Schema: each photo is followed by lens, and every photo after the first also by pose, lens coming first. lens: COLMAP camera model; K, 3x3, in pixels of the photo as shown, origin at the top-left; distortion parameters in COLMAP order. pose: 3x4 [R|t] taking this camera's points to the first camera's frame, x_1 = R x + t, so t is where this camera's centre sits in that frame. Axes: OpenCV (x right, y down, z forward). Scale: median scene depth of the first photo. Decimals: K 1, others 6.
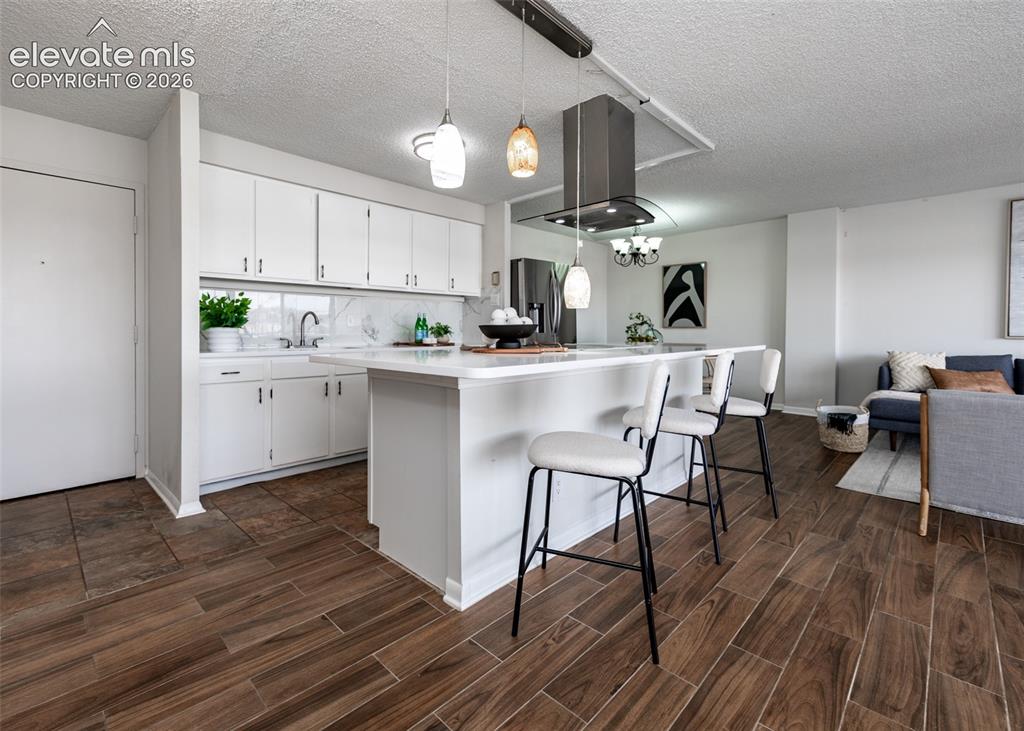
lens RADIAL K [[463.9, 0, 481.5], [0, 463.9, 342.0], [0, 0, 1]] dist [0.013384, 0.000554]
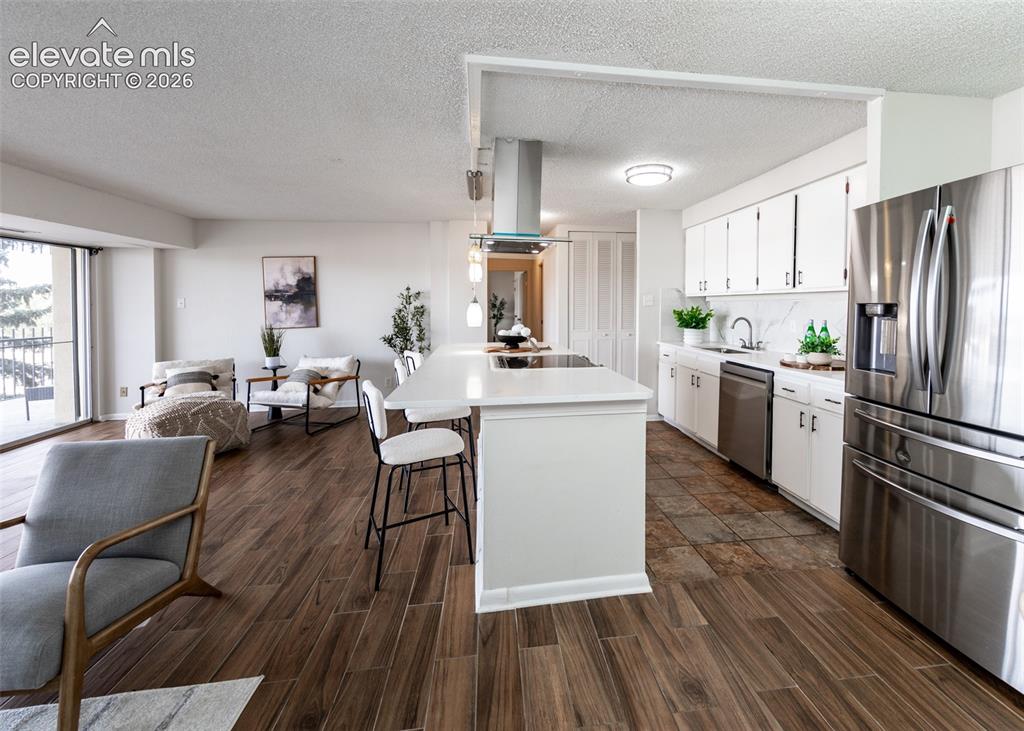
lens RADIAL K [[444.2, 0, 552.1], [0, 444.2, 322.1], [0, 0, 1]] dist [0.003445, -0.000160]
pose [[-0.577050, 0.033894, -0.816005, 0.929960], [-0.020086, 0.998247, 0.055667, -0.123987], [0.816462, 0.048513, -0.575358, 1.480522]]
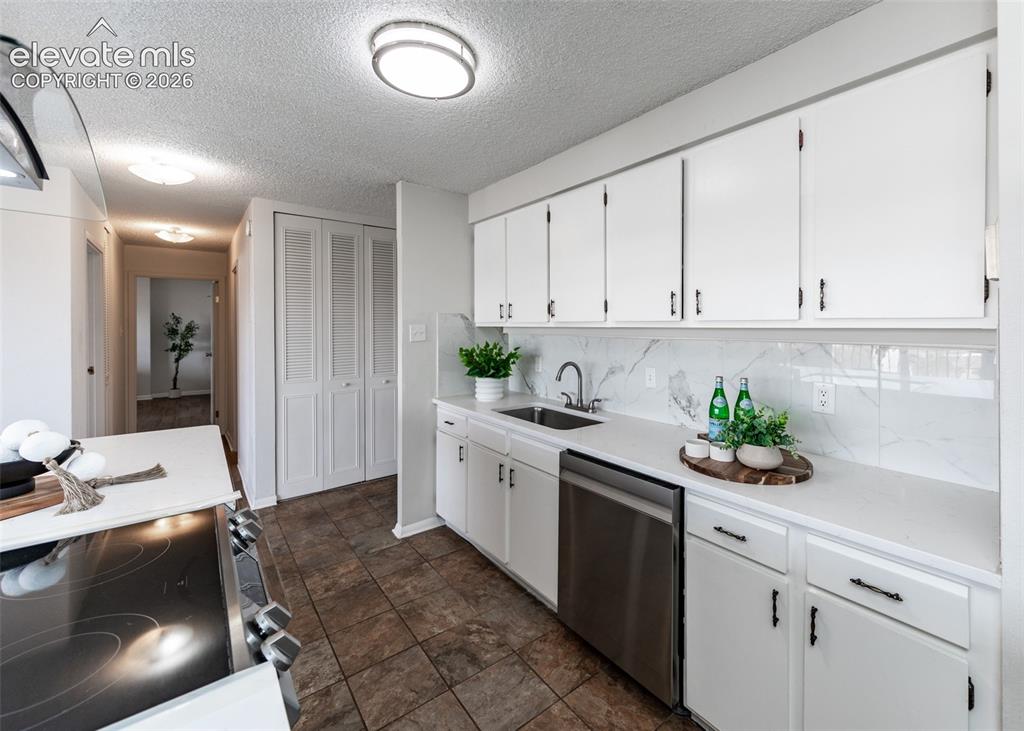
lens RADIAL K [[438.1, 0, 545.7], [0, 438.1, 326.6], [0, 0, 1]] dist [0.009184, -0.000022]
pose [[-0.093987, 0.006406, -0.995553, 0.375139], [-0.023763, 0.999680, 0.008675, -0.148179], [0.995290, 0.024473, -0.093805, 1.218251]]
